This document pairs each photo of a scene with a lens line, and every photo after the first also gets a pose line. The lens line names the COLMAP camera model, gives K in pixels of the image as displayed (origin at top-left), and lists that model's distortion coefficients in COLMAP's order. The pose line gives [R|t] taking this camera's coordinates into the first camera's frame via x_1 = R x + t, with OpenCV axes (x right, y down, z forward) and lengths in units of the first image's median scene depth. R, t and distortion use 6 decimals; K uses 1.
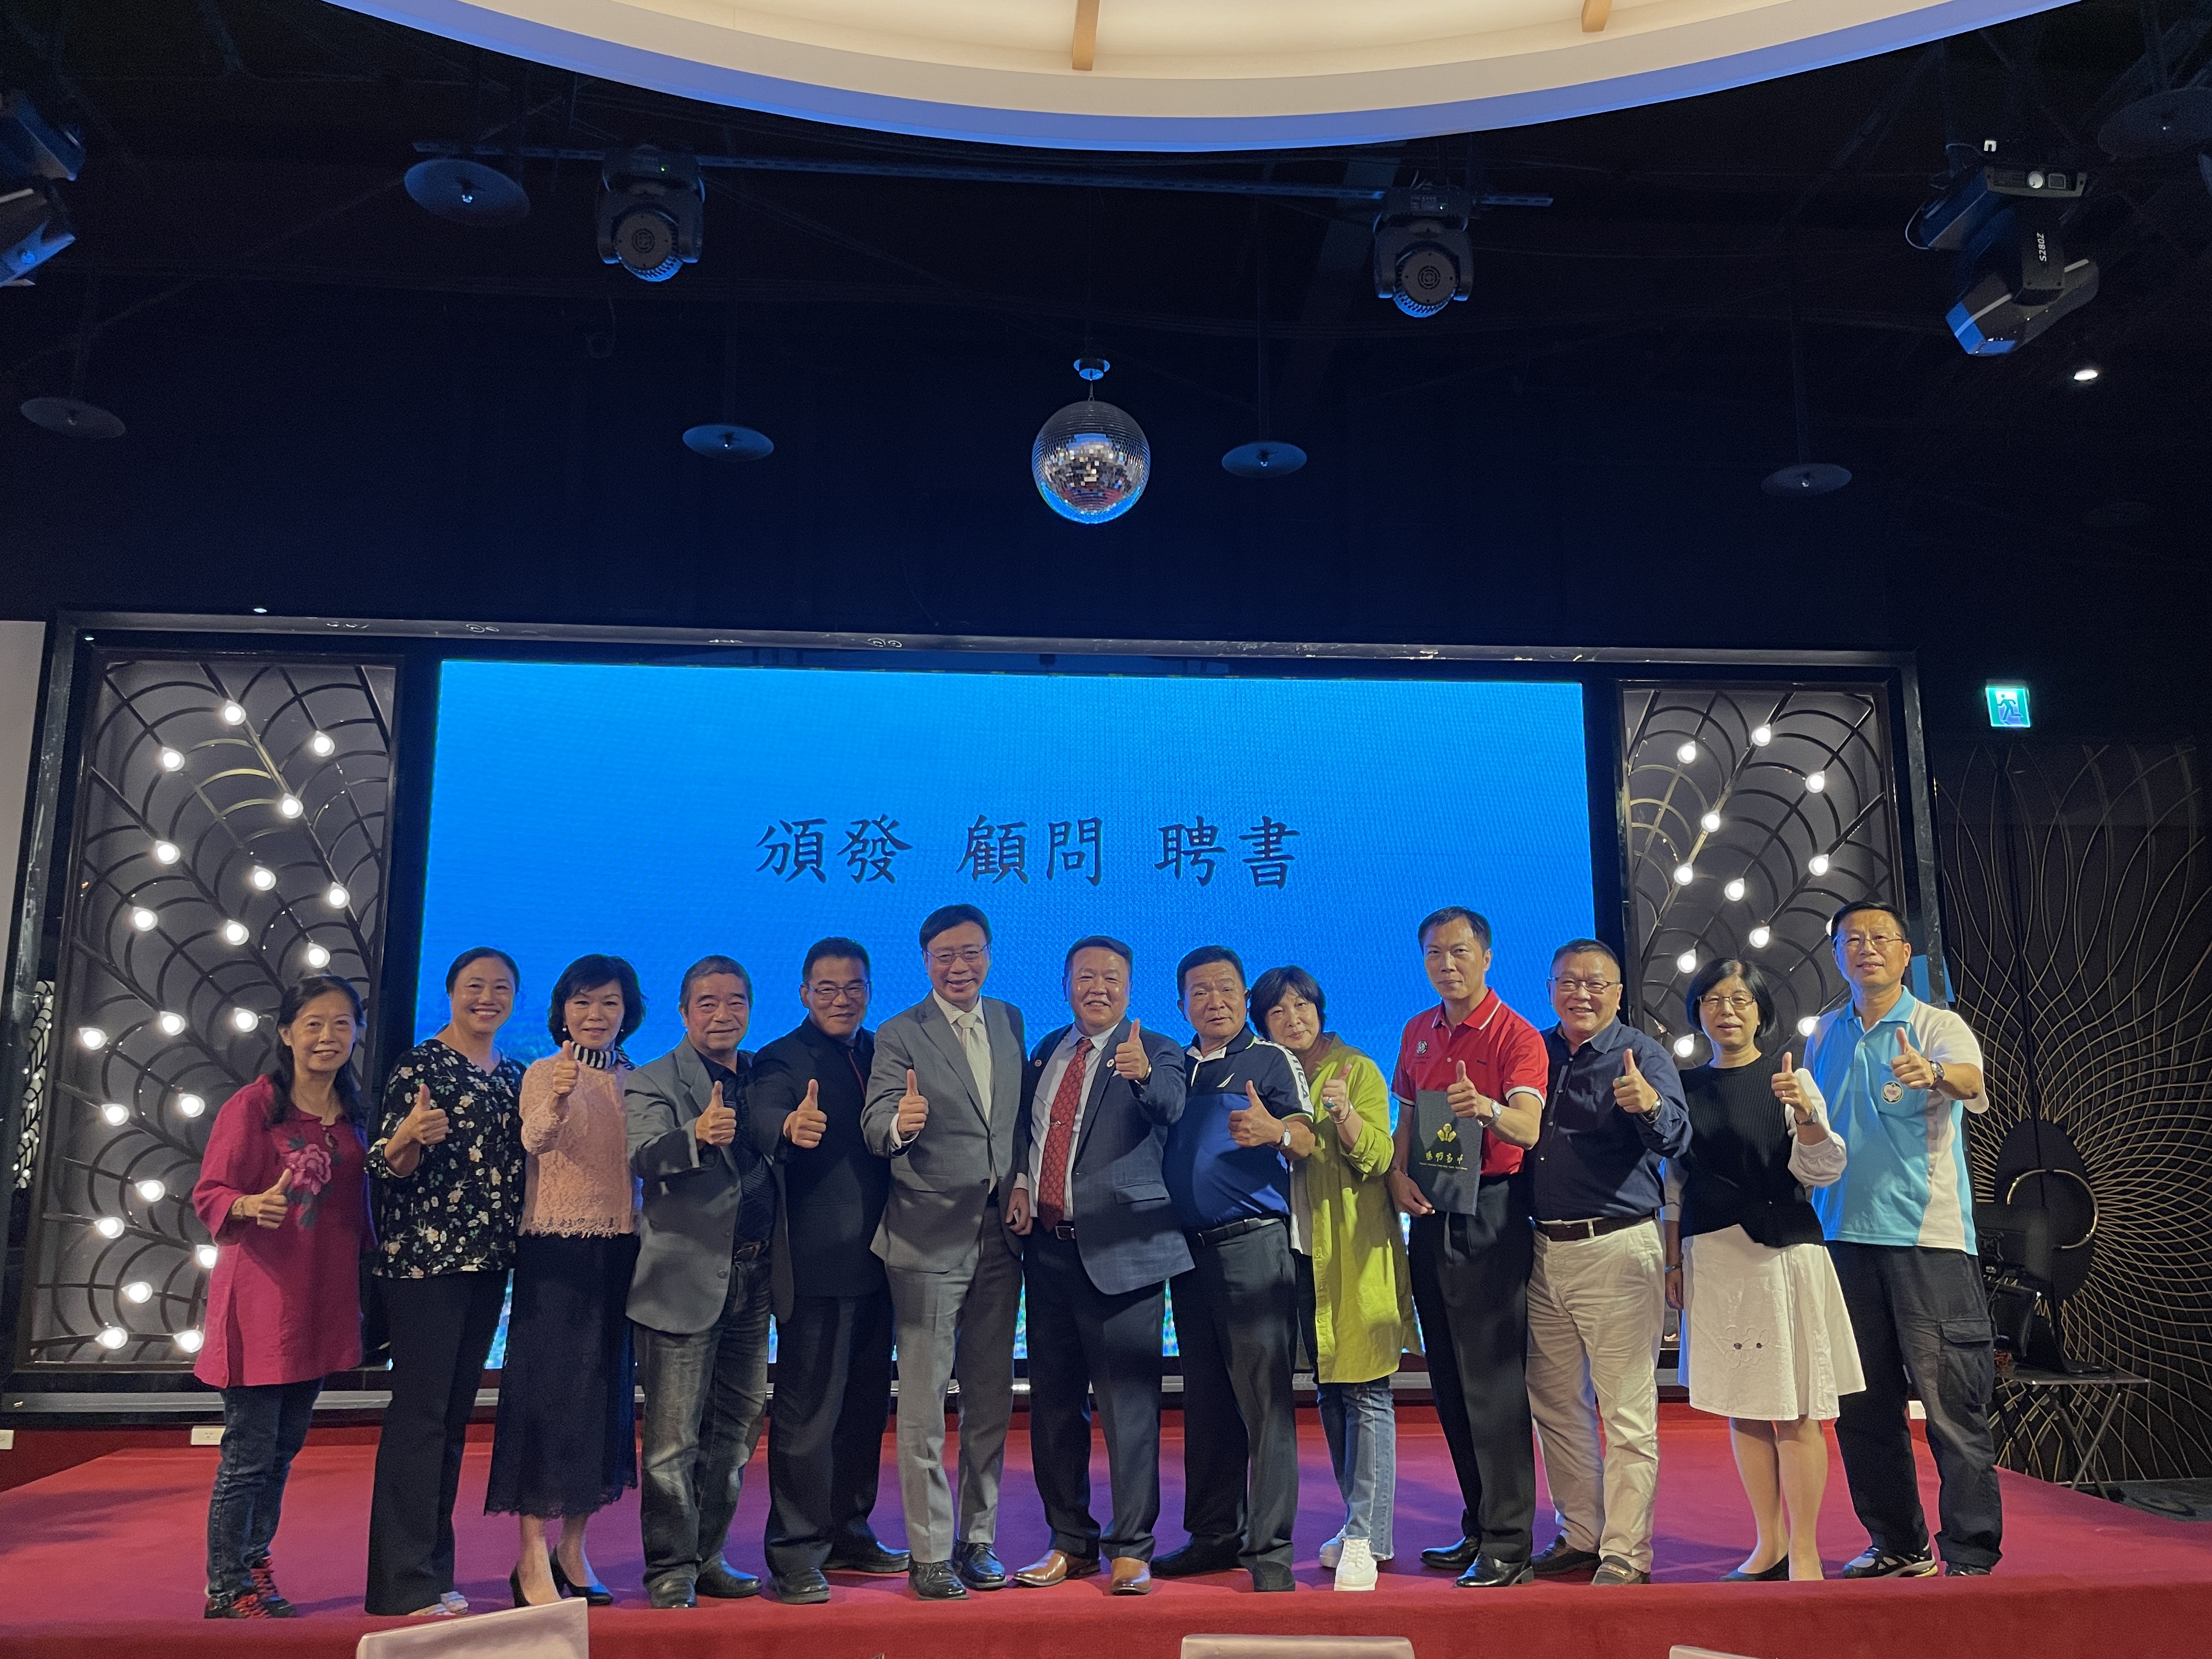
lens RADIAL K [[1676.3, 0, 1106.0], [0, 1676.3, 829.5], [0, 0, 1]] dist [0.099361, -0.137528]
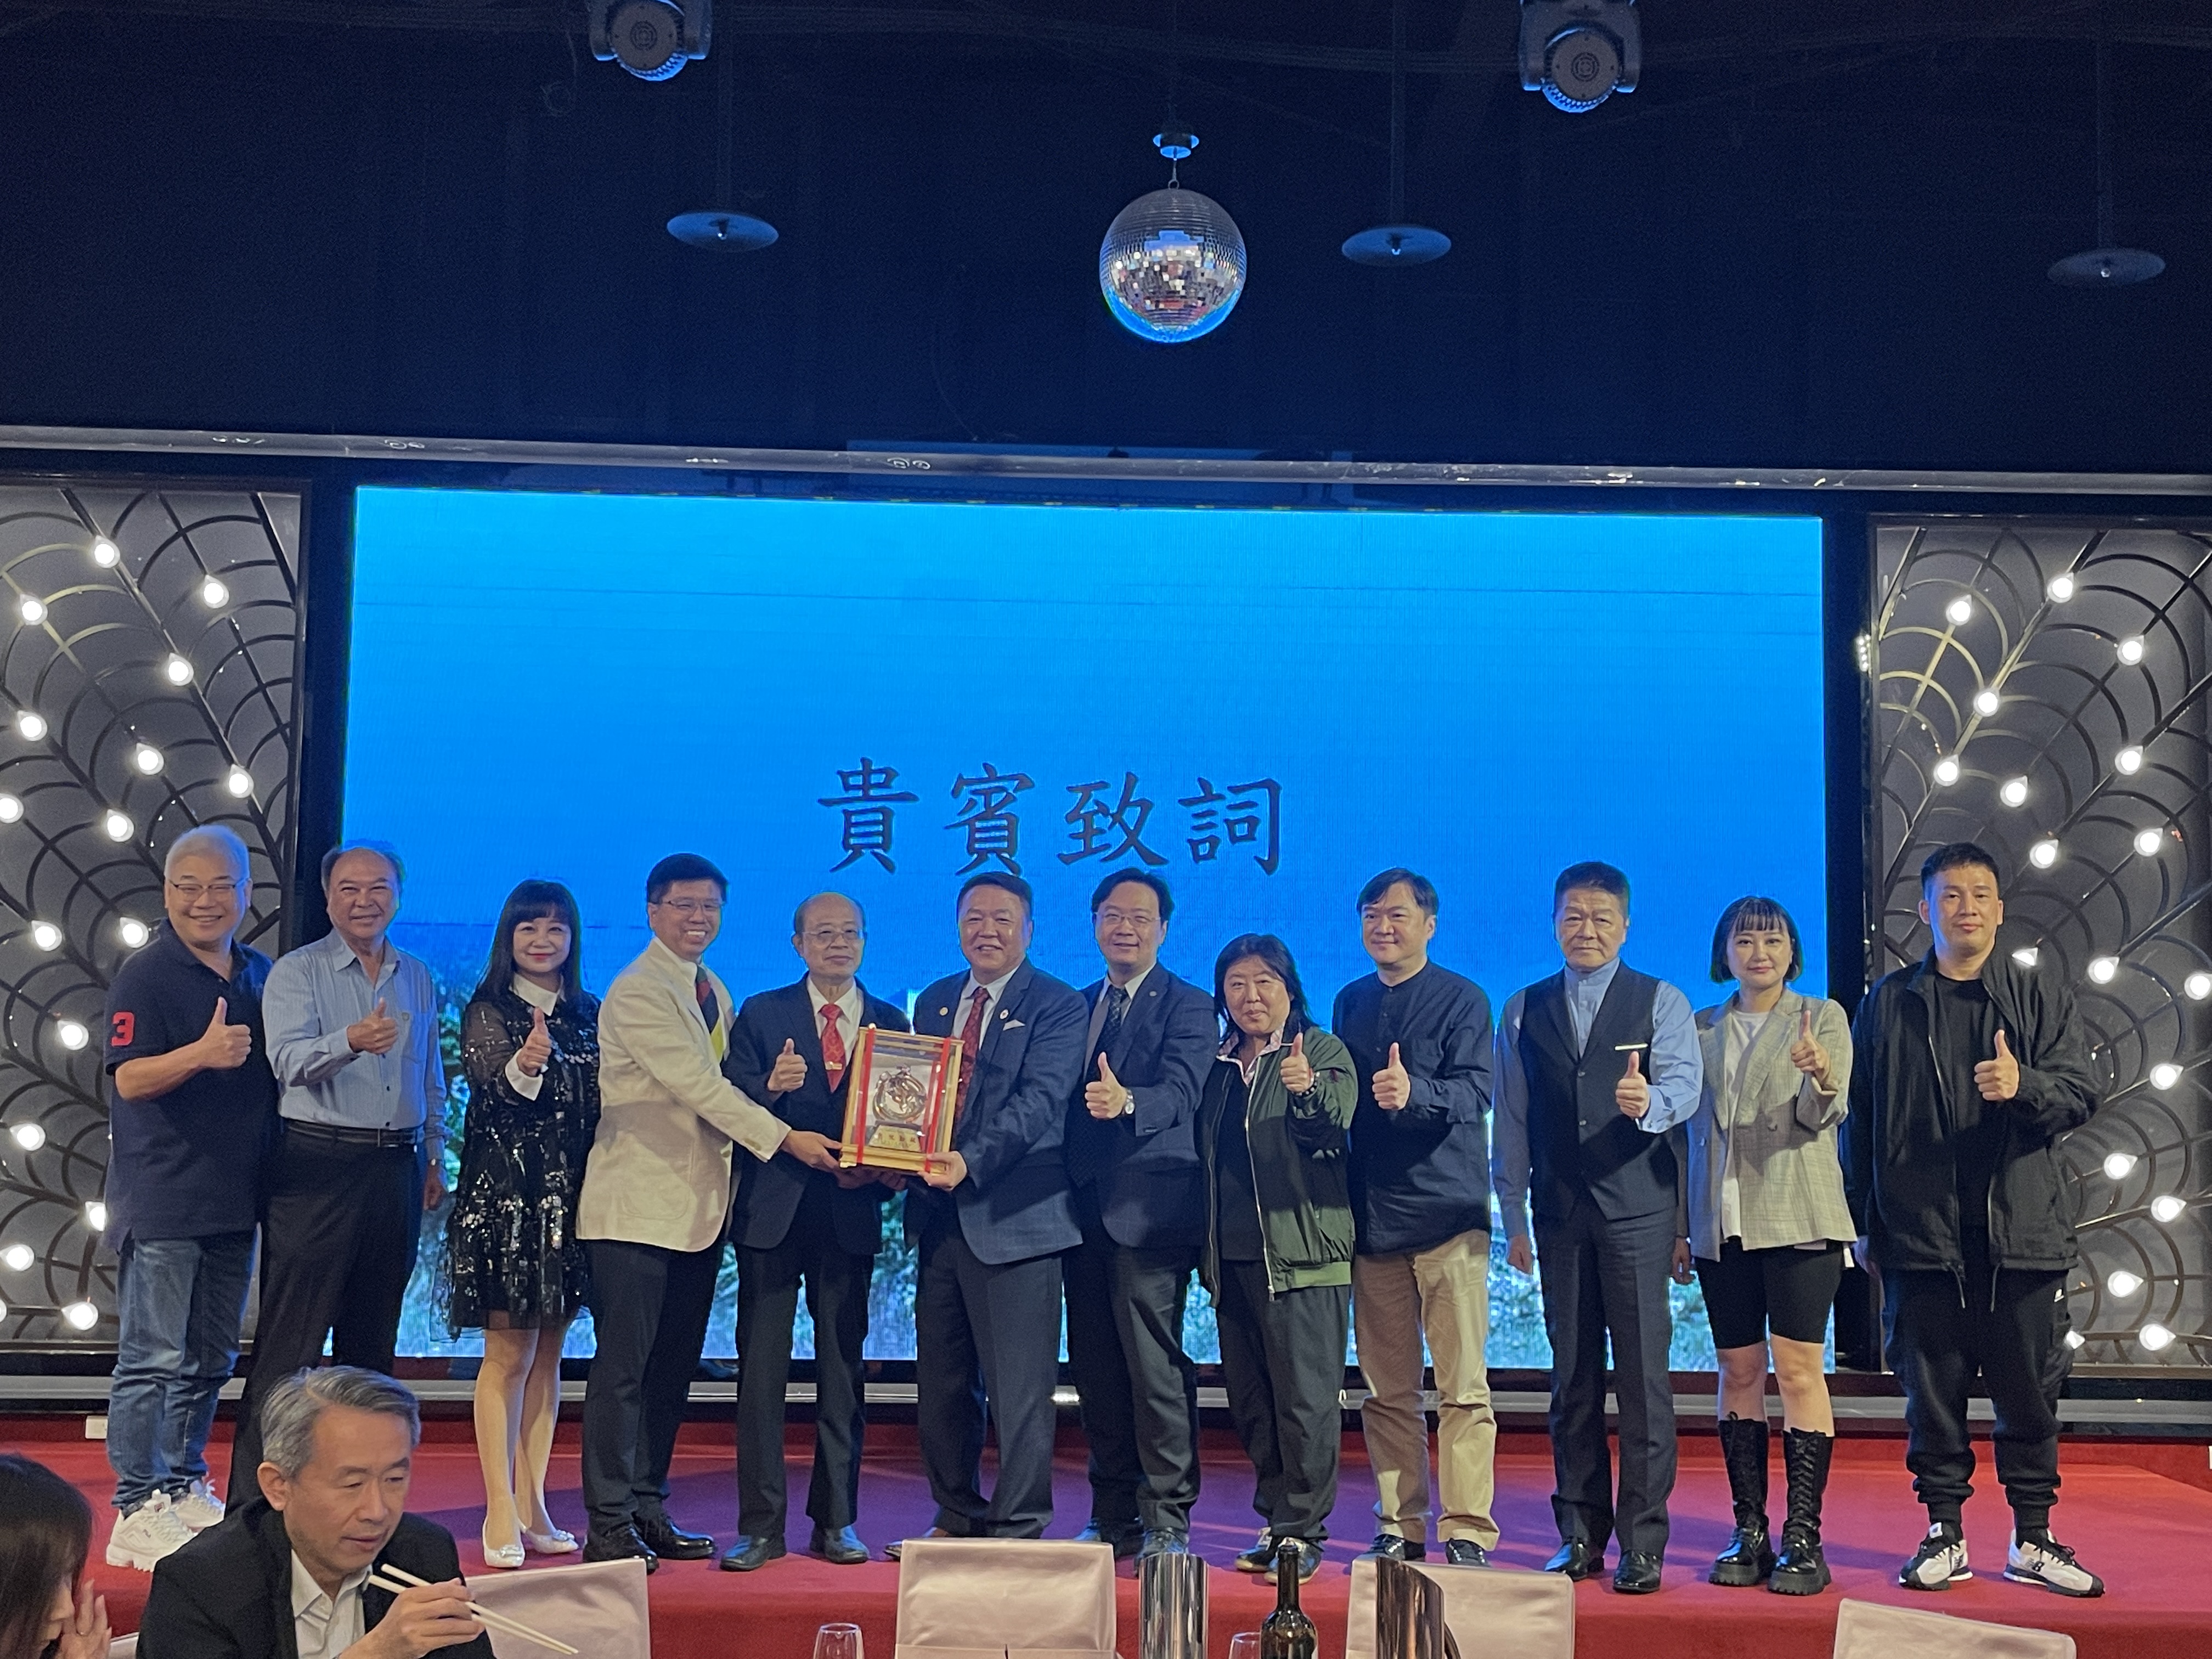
lens RADIAL K [[2575.1, 0, 1056.6], [0, 2575.1, 843.3], [0, 0, 1]] dist [0.111431, -0.210499]
pose [[0.998178, 0.012844, -0.058956, 0.009720], [-0.008052, 0.996697, 0.080808, -0.034704], [0.059799, -0.080186, 0.994985, -0.207333]]
